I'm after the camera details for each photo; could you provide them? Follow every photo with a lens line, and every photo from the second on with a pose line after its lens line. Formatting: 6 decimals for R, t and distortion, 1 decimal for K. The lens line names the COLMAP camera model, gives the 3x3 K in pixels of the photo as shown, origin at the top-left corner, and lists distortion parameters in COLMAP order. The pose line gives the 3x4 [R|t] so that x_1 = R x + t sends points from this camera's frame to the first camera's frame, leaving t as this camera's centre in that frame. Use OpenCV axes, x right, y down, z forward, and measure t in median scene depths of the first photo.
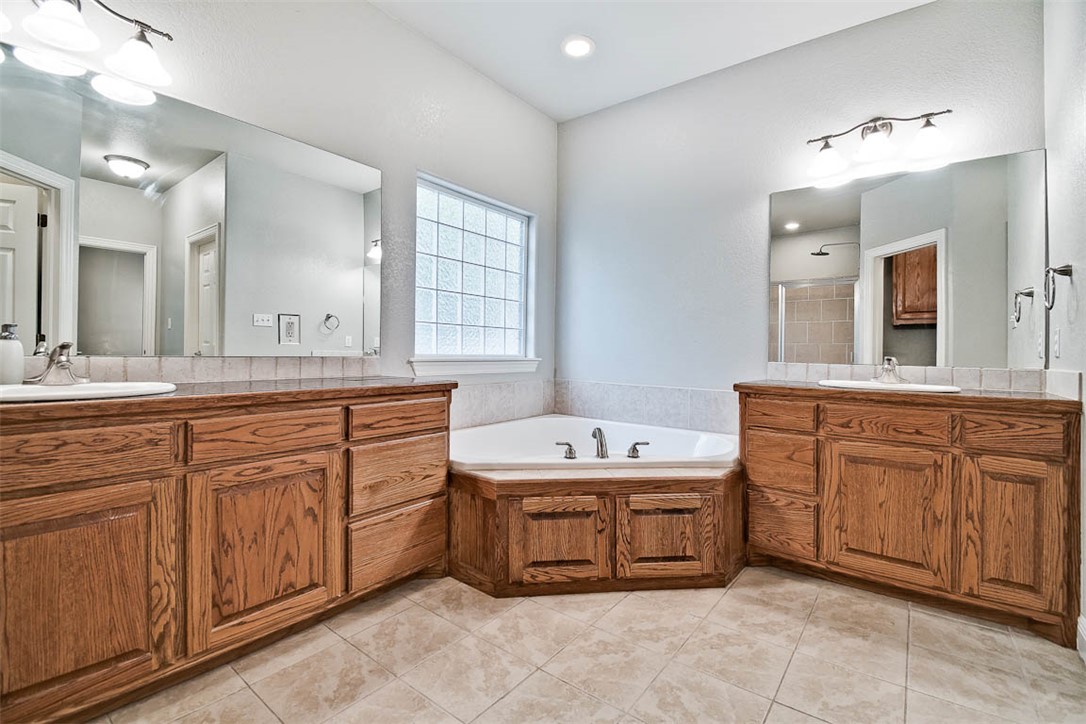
lens RADIAL K [[486.4, 0, 540.3], [0, 486.4, 352.2], [0, 0, 1]] dist [0.028060, -0.027510]
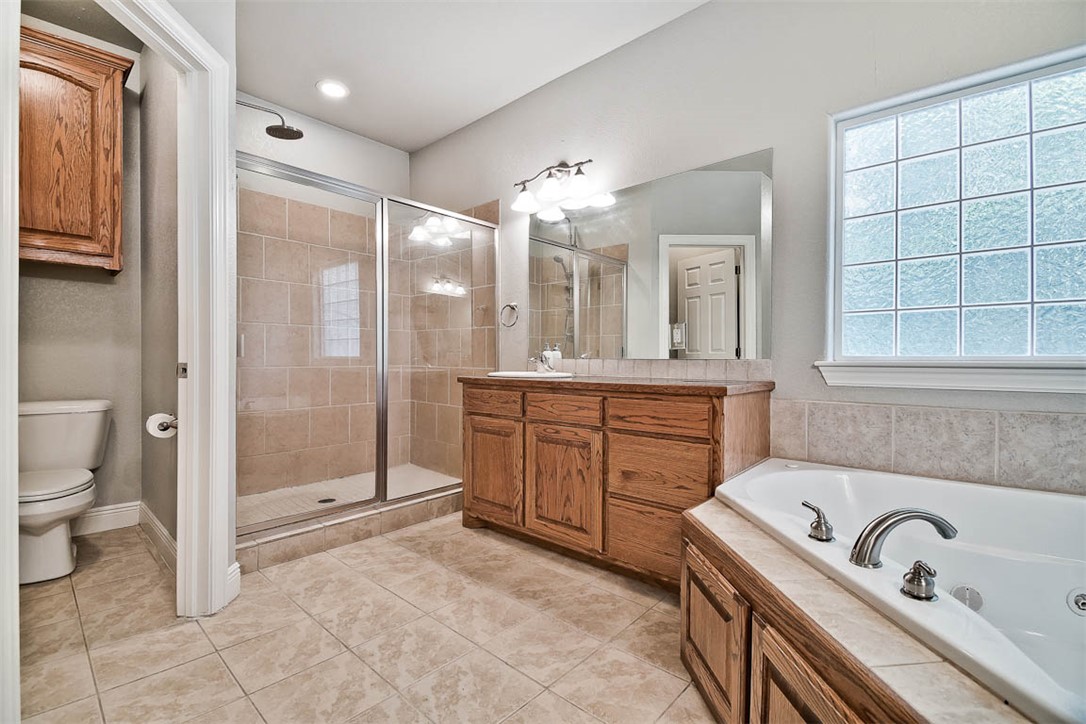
lens RADIAL K [[486.4, 0, 540.3], [0, 486.4, 352.2], [0, 0, 1]] dist [0.028060, -0.027510]
pose [[-0.077841, -0.028014, -0.996572, 0.873796], [-0.004547, 0.999605, -0.027744, 0.033705], [0.996955, 0.002372, -0.077937, 0.986436]]
